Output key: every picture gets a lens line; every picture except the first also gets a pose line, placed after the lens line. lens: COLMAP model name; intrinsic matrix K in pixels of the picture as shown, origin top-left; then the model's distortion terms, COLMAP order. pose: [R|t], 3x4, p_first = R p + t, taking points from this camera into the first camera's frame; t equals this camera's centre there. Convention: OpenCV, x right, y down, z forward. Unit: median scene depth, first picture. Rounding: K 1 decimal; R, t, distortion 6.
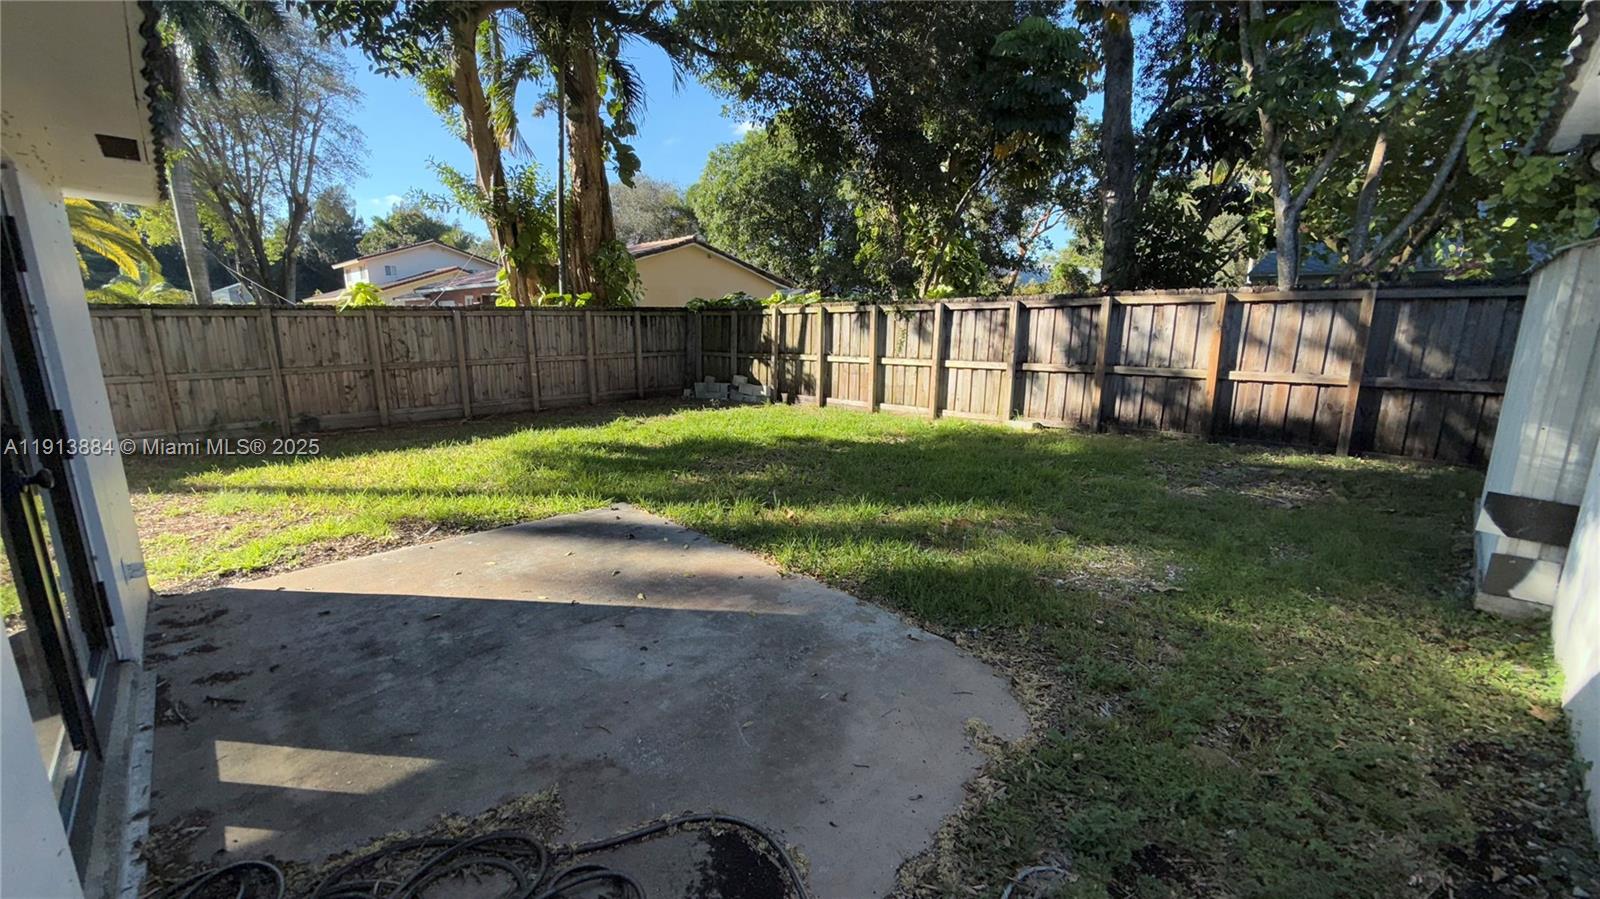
lens RADIAL K [[637.3, 0, 797.2], [0, 637.3, 452.3], [0, 0, 1]] dist [0.000174, 0.000247]
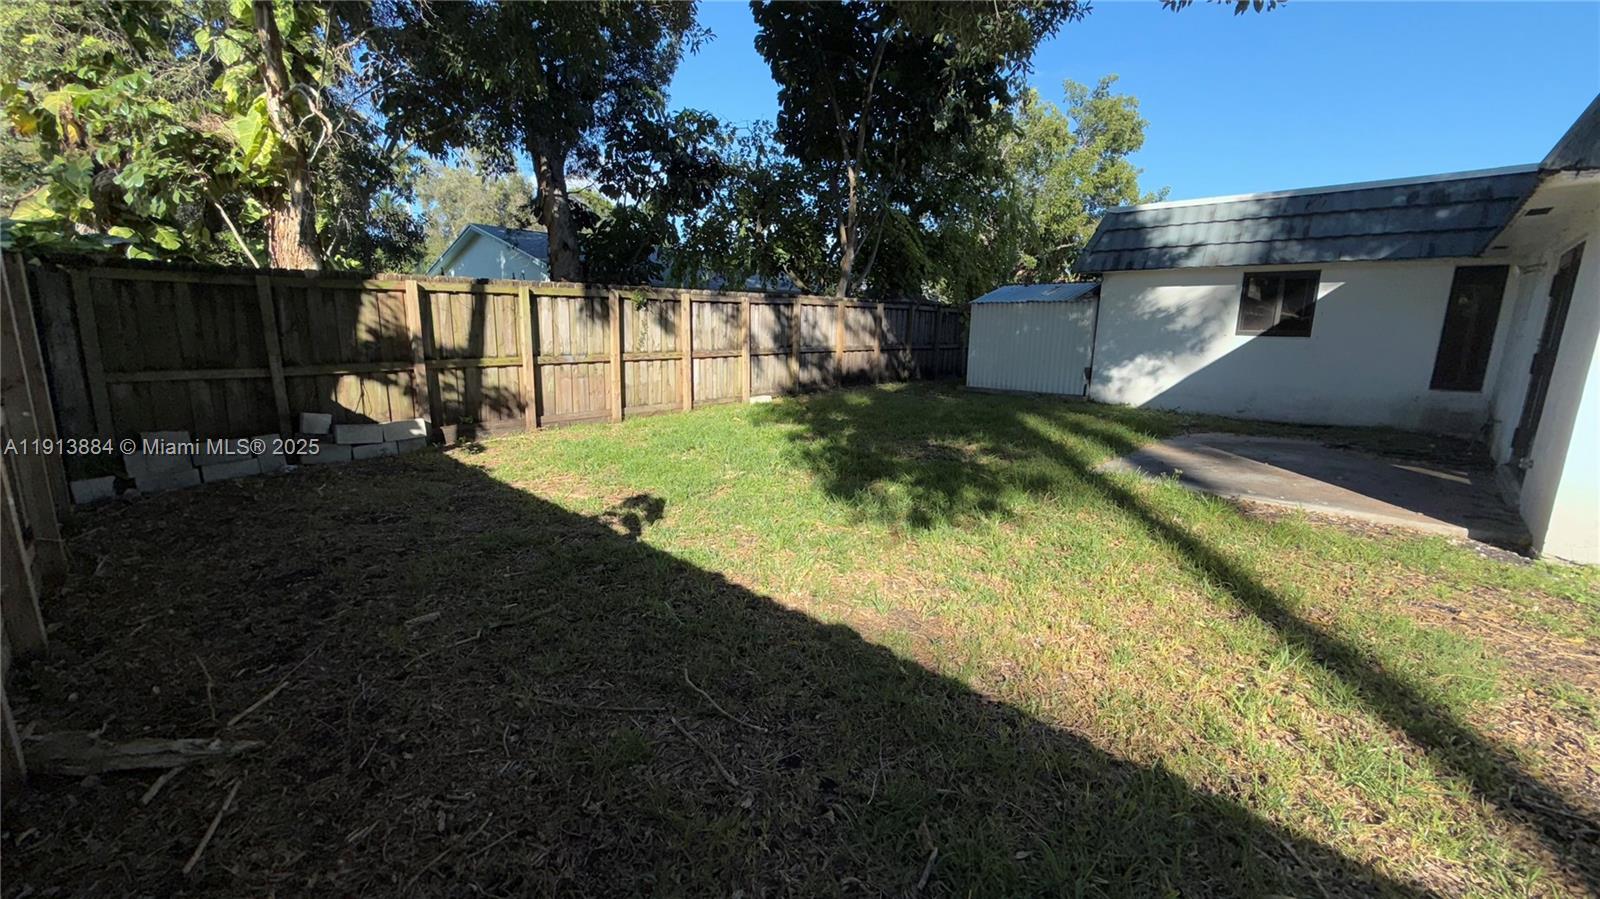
lens RADIAL K [[637.3, 0, 797.2], [0, 637.3, 452.3], [0, 0, 1]] dist [0.000174, 0.000247]
pose [[-0.035929, -0.208135, 0.977440, -0.774259], [0.174543, 0.961731, 0.211206, -0.170590], [-0.983994, 0.178194, 0.001774, 0.848670]]
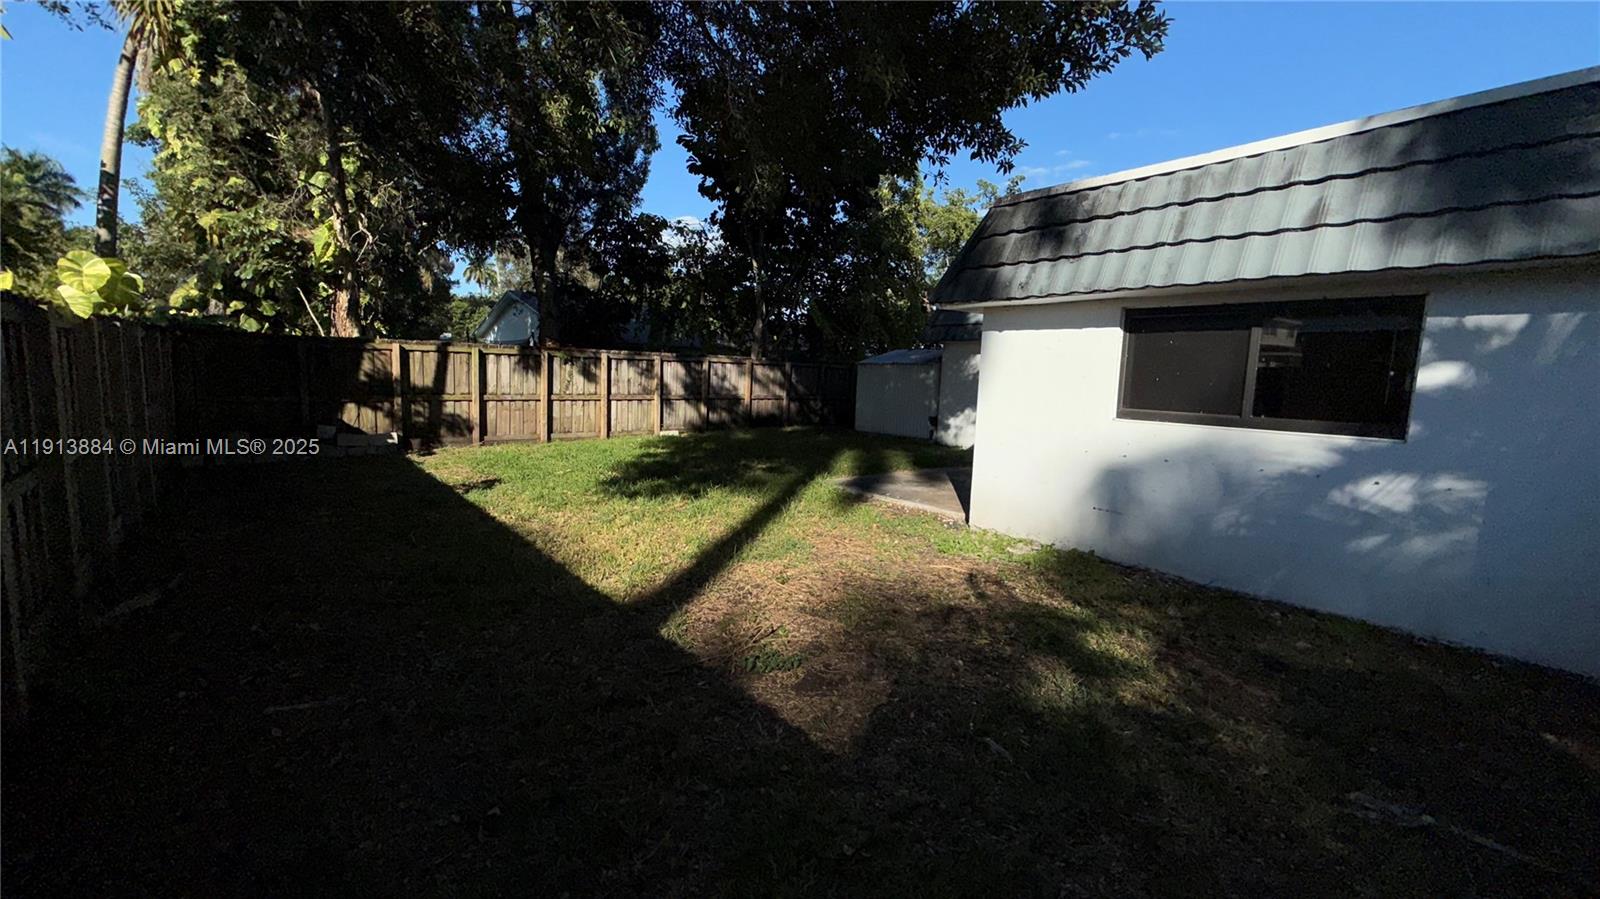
lens RADIAL K [[637.3, 0, 797.2], [0, 637.3, 452.3], [0, 0, 1]] dist [0.000174, 0.000247]
pose [[0.070104, -0.129767, 0.989063, -1.082249], [0.152823, 0.981195, 0.117902, -0.120532], [-0.985764, 0.142886, 0.088617, 0.493647]]
